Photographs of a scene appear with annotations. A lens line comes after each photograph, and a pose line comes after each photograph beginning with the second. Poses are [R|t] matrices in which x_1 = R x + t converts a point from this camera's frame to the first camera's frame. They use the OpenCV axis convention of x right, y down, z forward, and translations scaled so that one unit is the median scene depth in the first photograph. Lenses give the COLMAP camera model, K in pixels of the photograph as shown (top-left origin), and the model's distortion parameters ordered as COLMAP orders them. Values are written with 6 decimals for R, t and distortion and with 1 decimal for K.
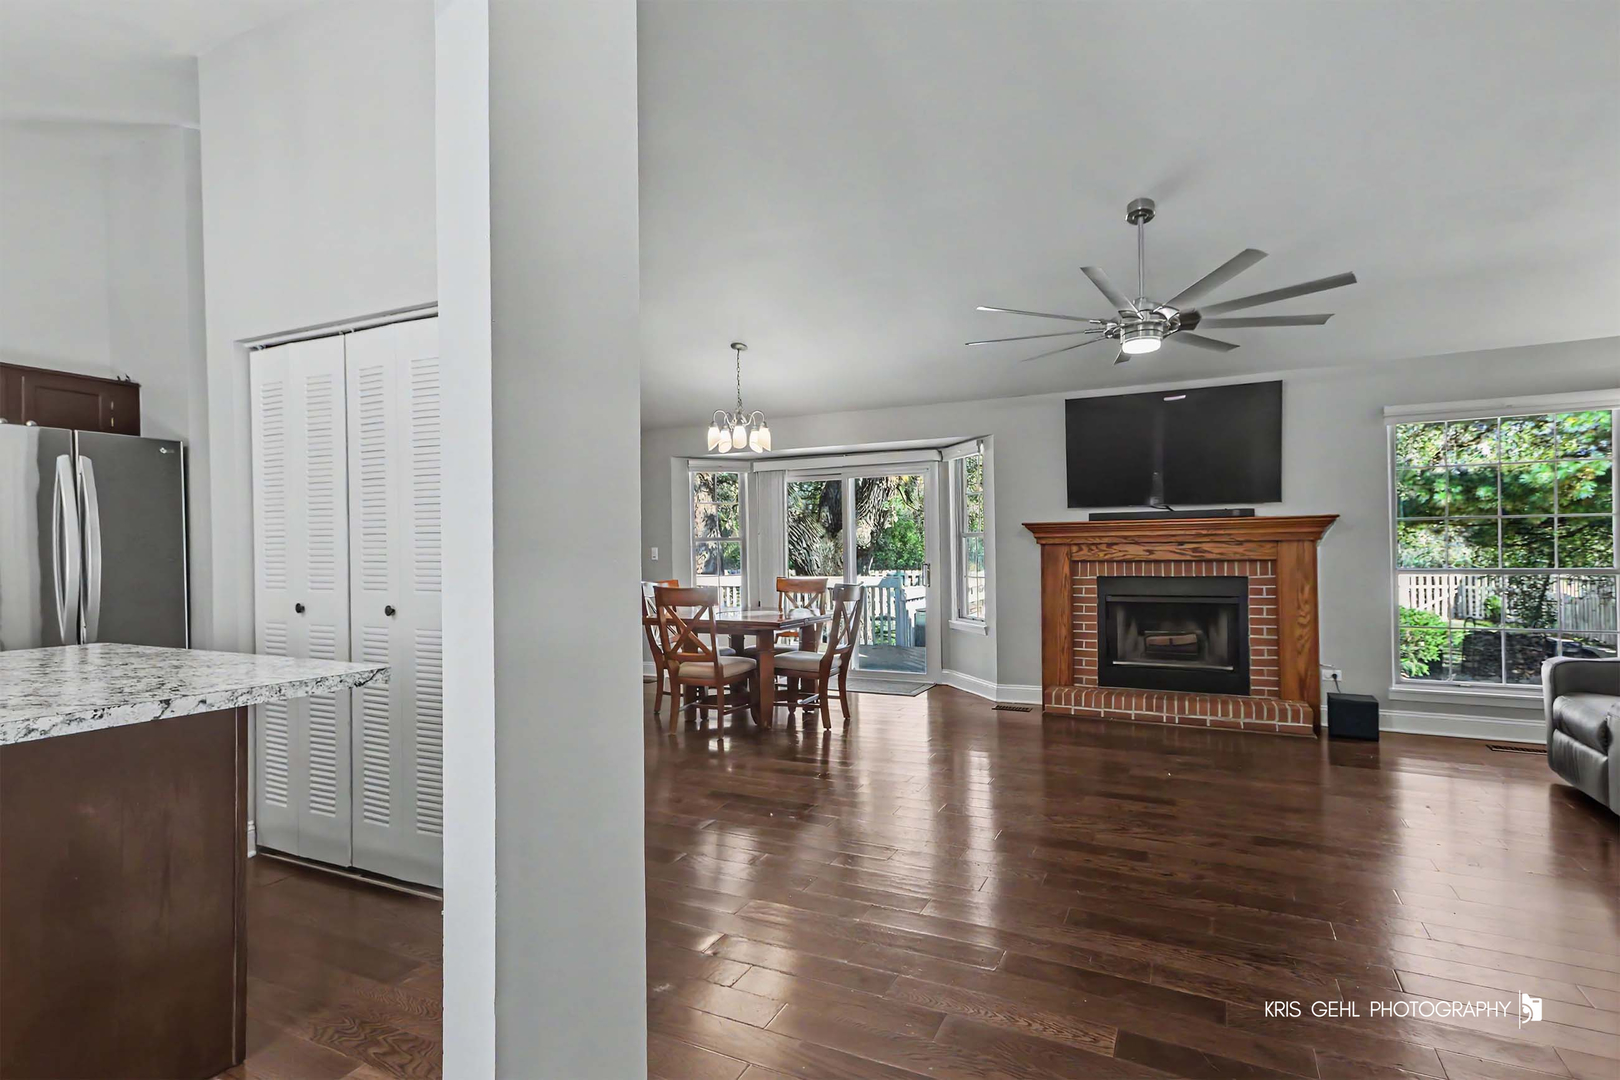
lens RADIAL K [[790.5, 0, 865.7], [0, 790.5, 552.8], [0, 0, 1]] dist [0.002466, 0.000768]
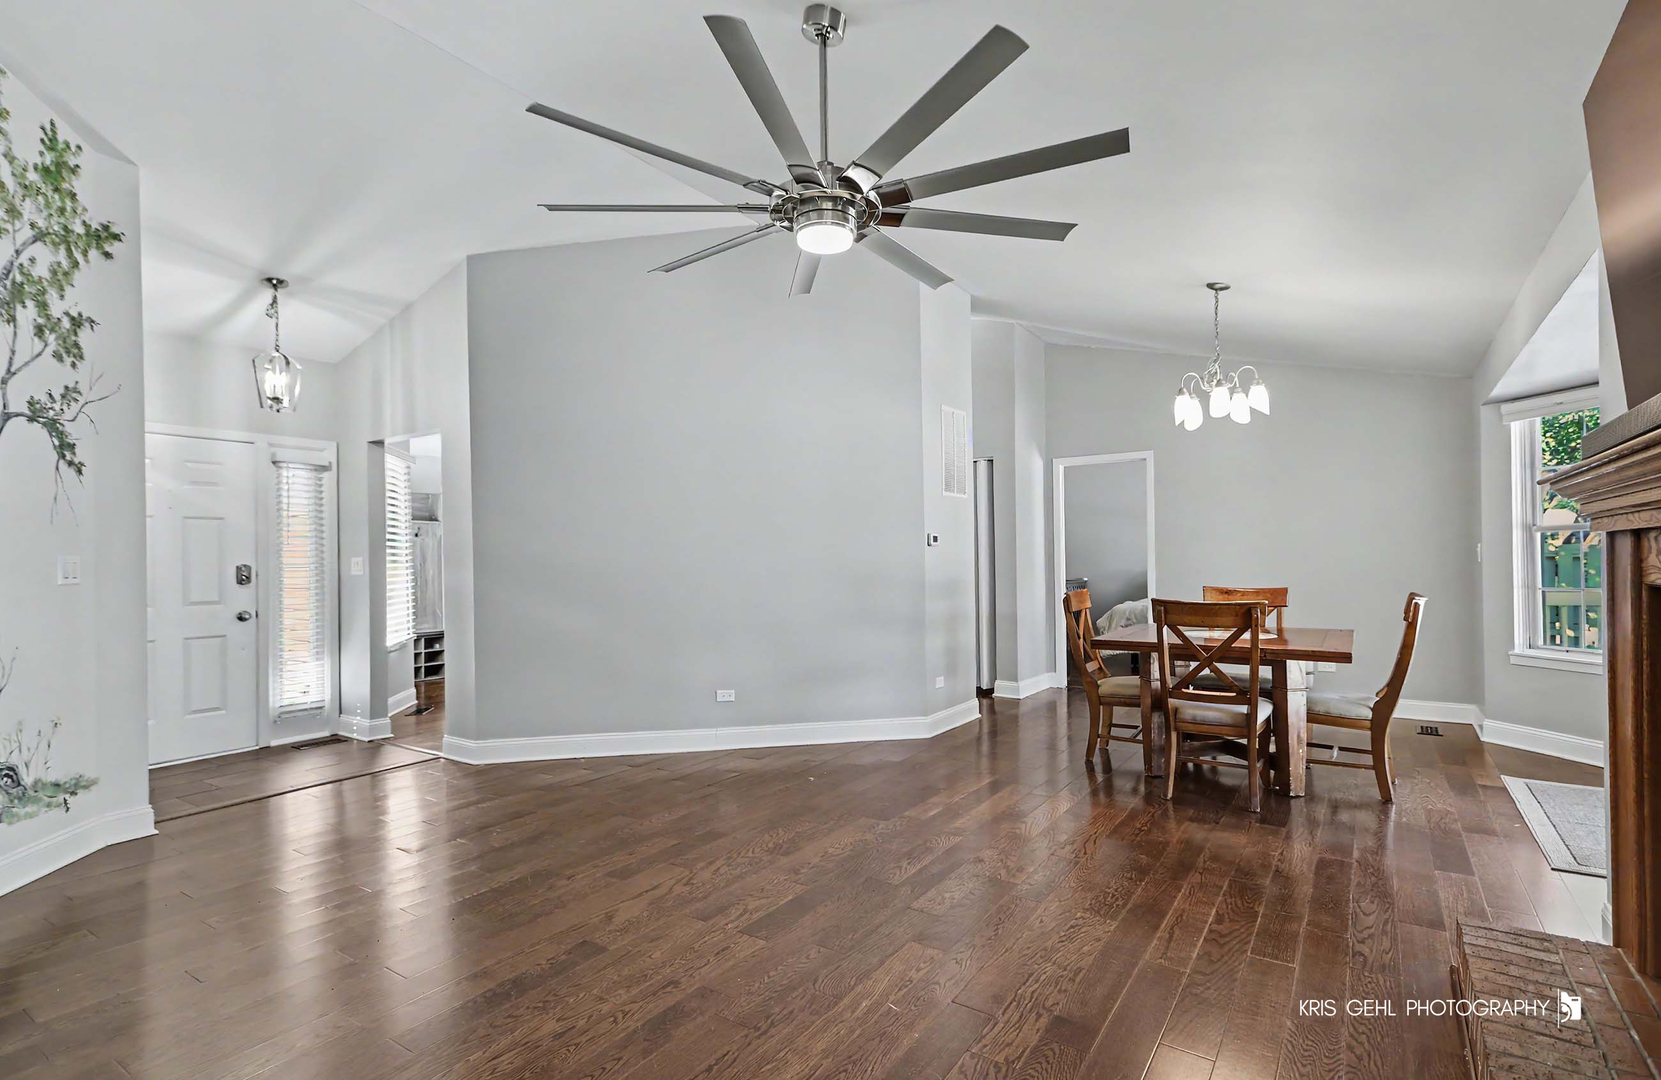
lens RADIAL K [[797.9, 0, 830.4], [0, 797.9, 556.9], [0, 0, 1]] dist [0.000994, 0.000407]
pose [[-0.190115, 0.009564, -0.981715, 0.685324], [0.014993, 0.999864, 0.006837, -0.008555], [0.981647, -0.013419, -0.190233, 0.784800]]
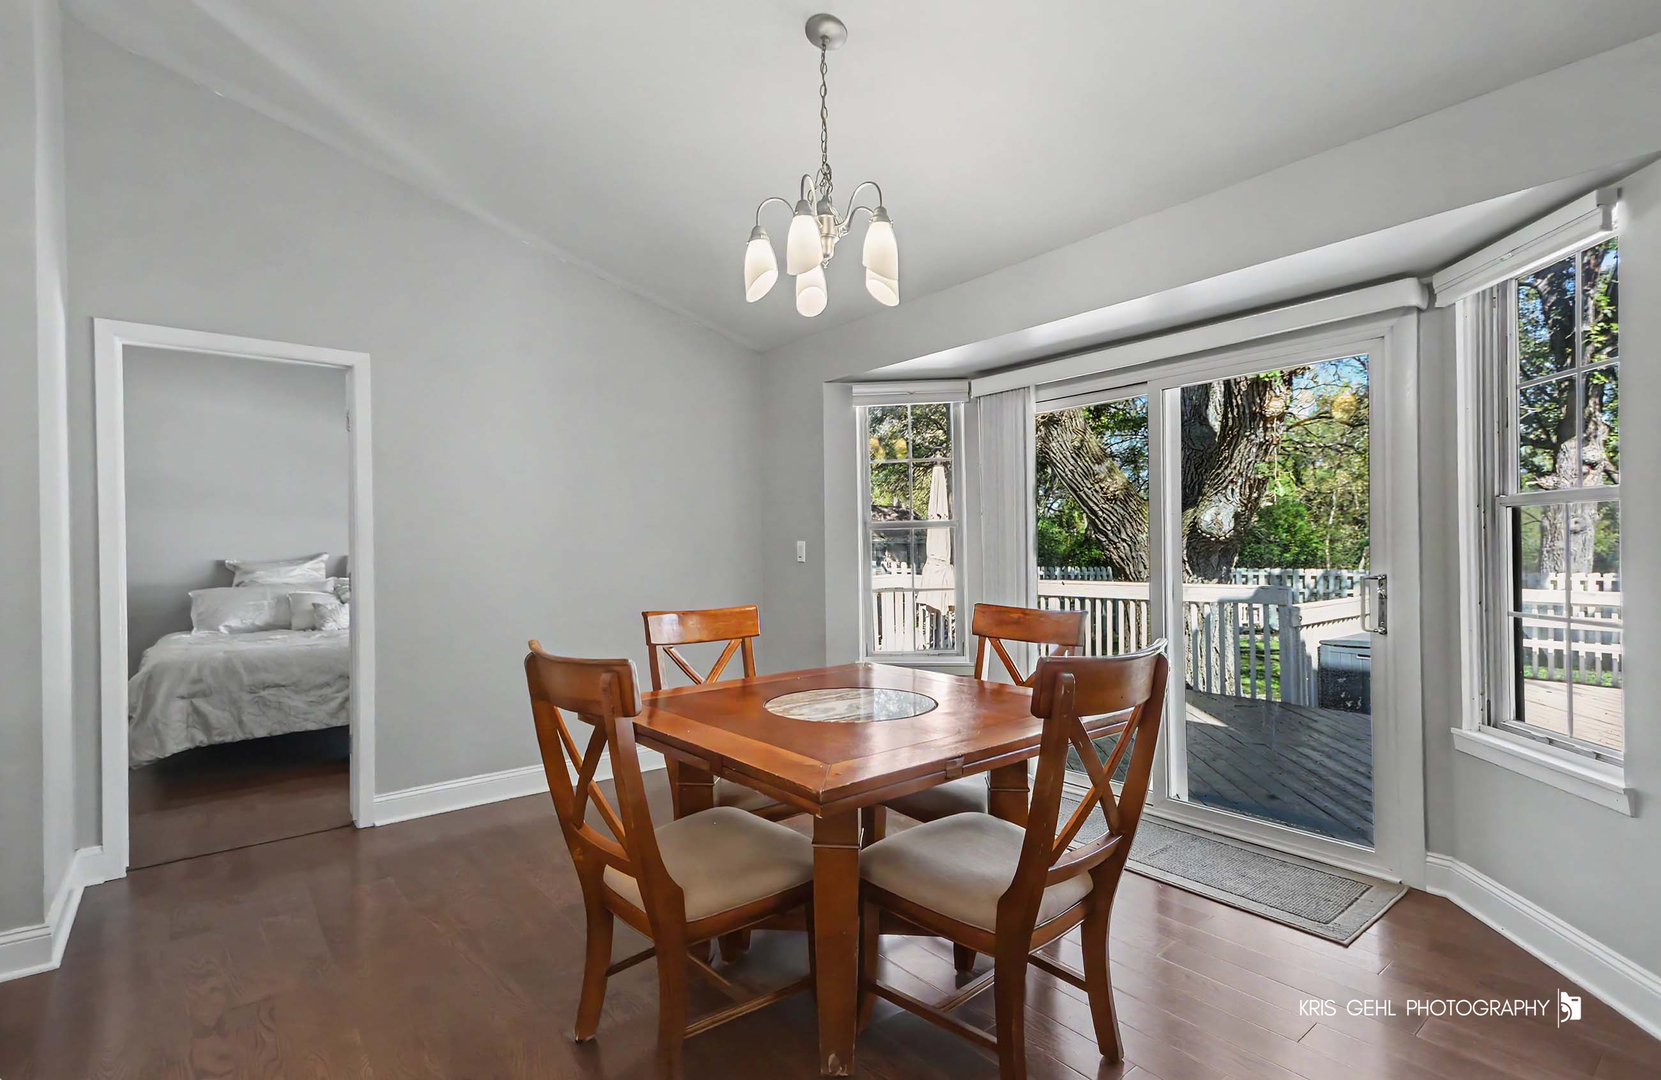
lens RADIAL K [[789.1, 0, 804.0], [0, 789.1, 545.9], [0, 0, 1]] dist [0.028496, 0.000317]
pose [[0.877507, 0.001492, -0.479562, 0.022838], [-0.001141, 0.999999, 0.001023, -0.002591], [0.479563, -0.000350, 0.877508, 0.653060]]
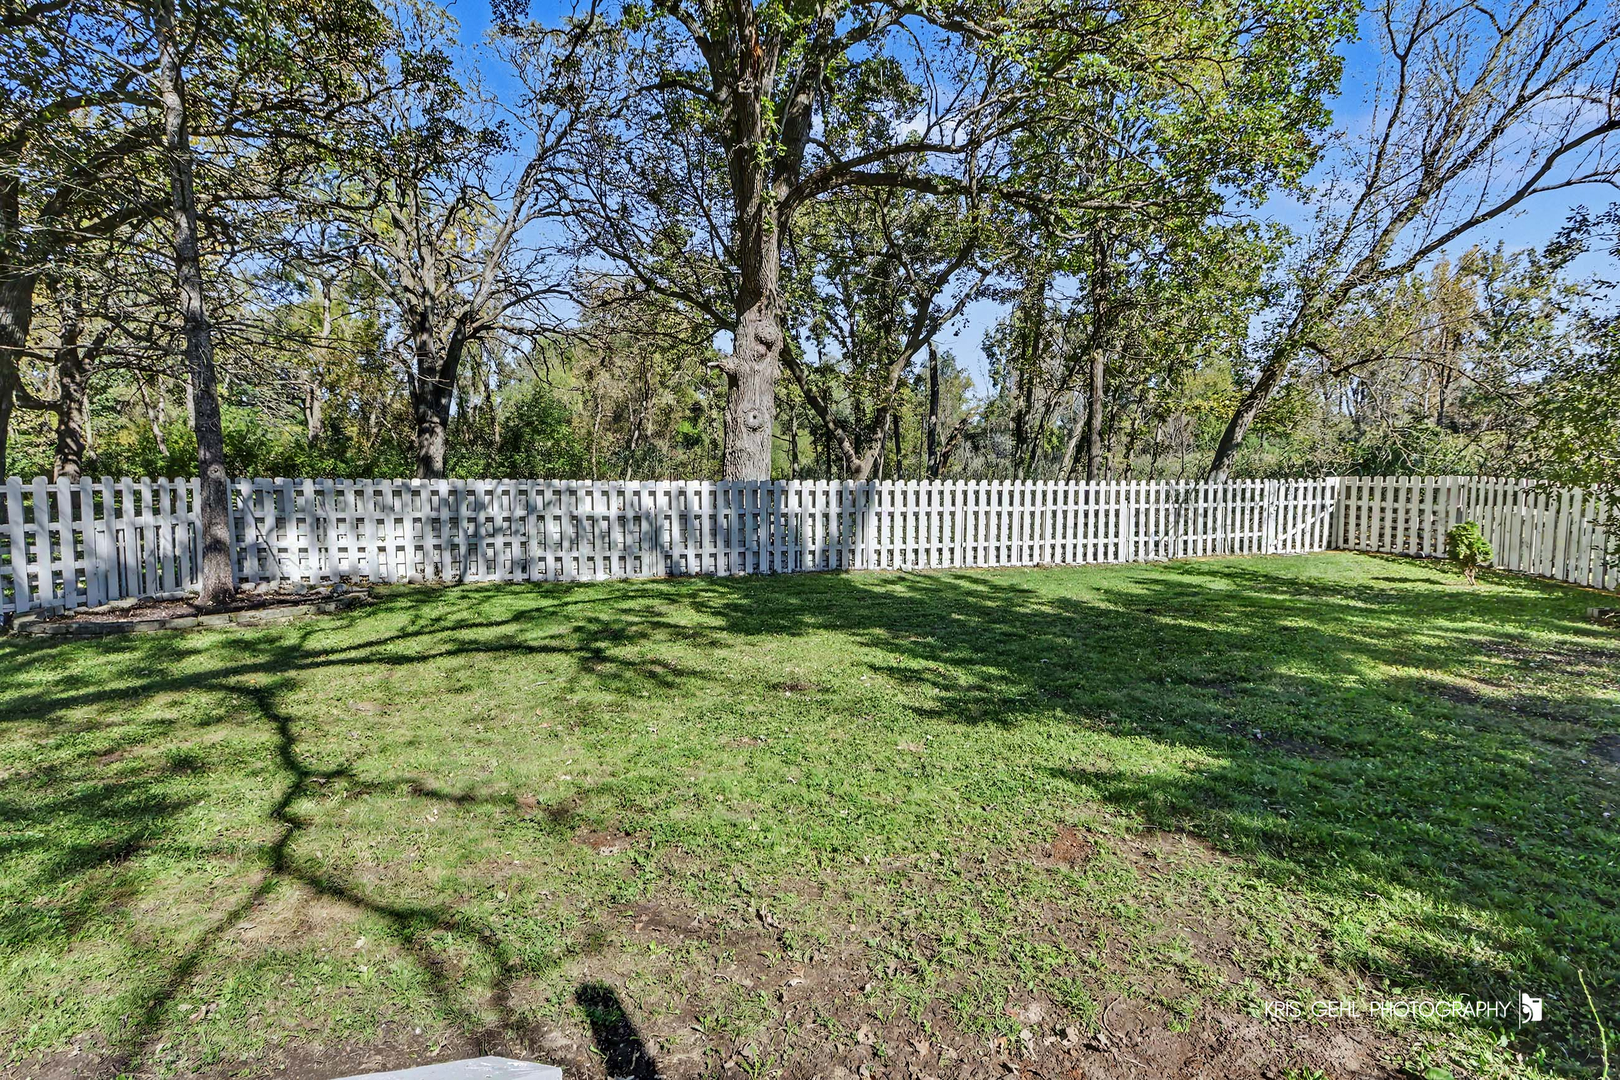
lens RADIAL K [[757.6, 0, 807.2], [0, 757.6, 530.2], [0, 0, 1]] dist [0.002645, 0.000401]
pose [[0.969777, -0.015600, 0.243493, 0.831697], [-0.005583, 0.996274, 0.086065, 0.059227], [-0.243928, -0.084823, 0.966077, 2.796461]]
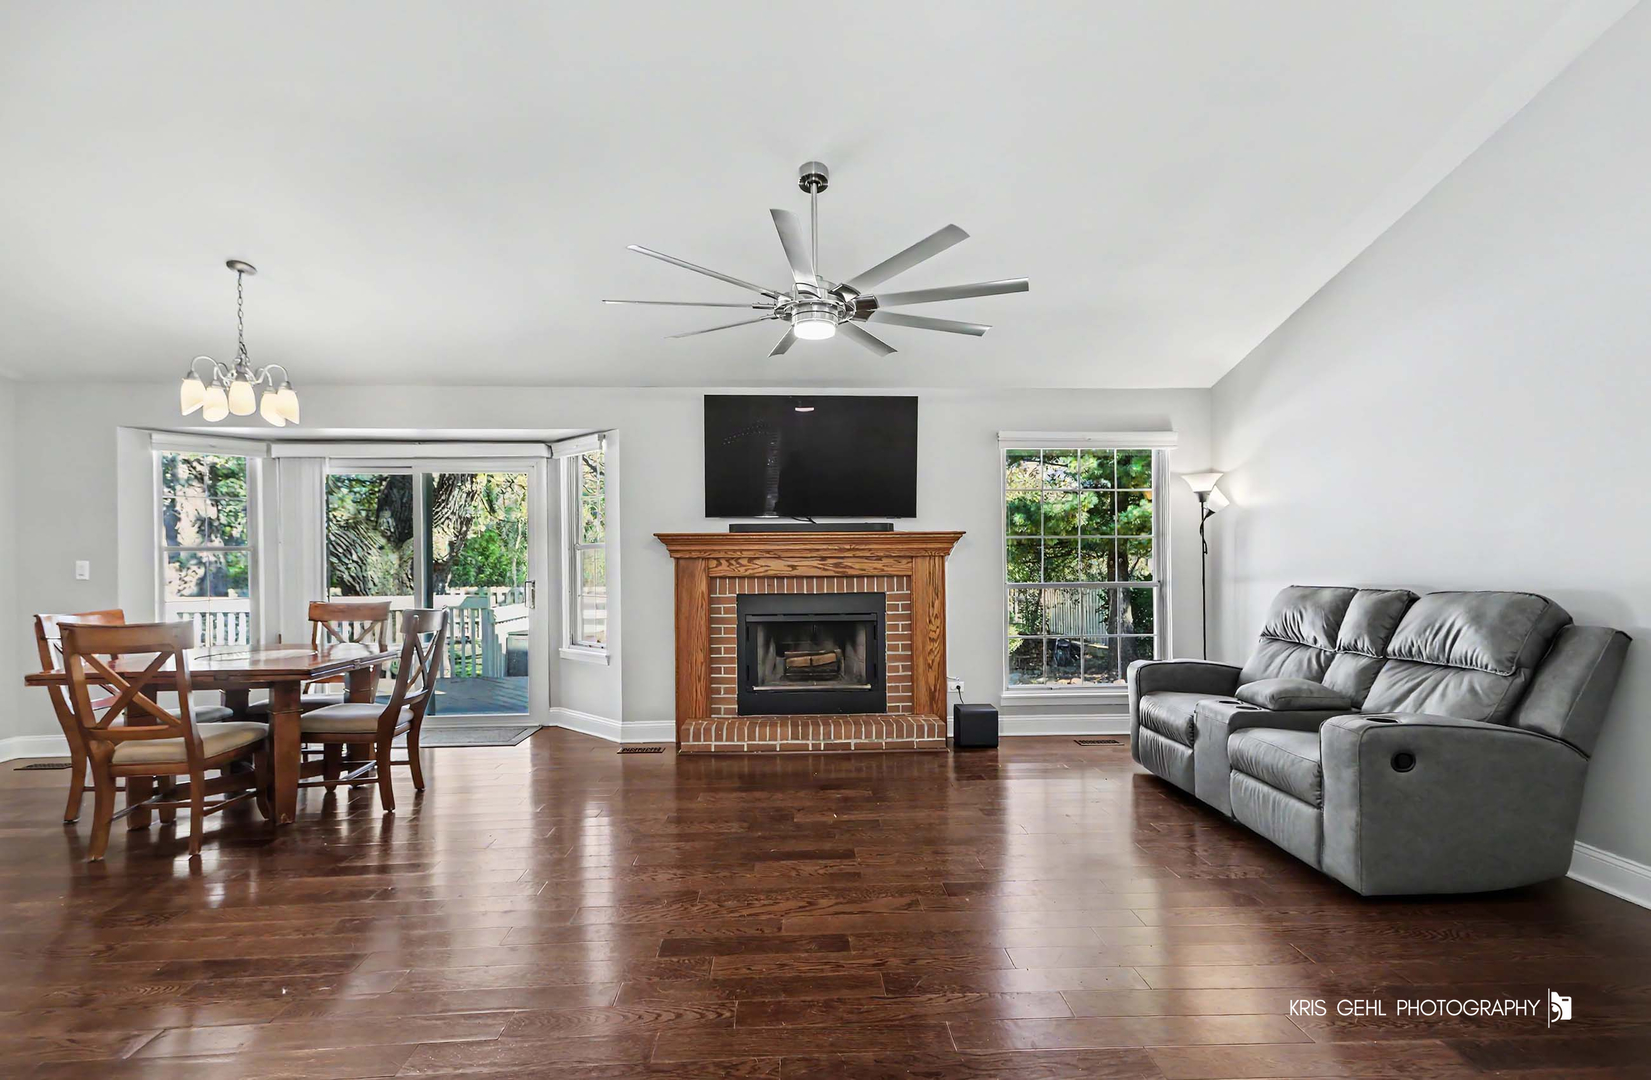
lens RADIAL K [[786.1, 0, 847.4], [0, 786.1, 559.0], [0, 0, 1]] dist [0.023885, 0.001383]
pose [[0.887545, 0.006383, 0.460676, -0.011888], [-0.001240, 0.999934, -0.011465, -0.000470], [-0.460719, 0.009604, 0.887494, 0.147902]]
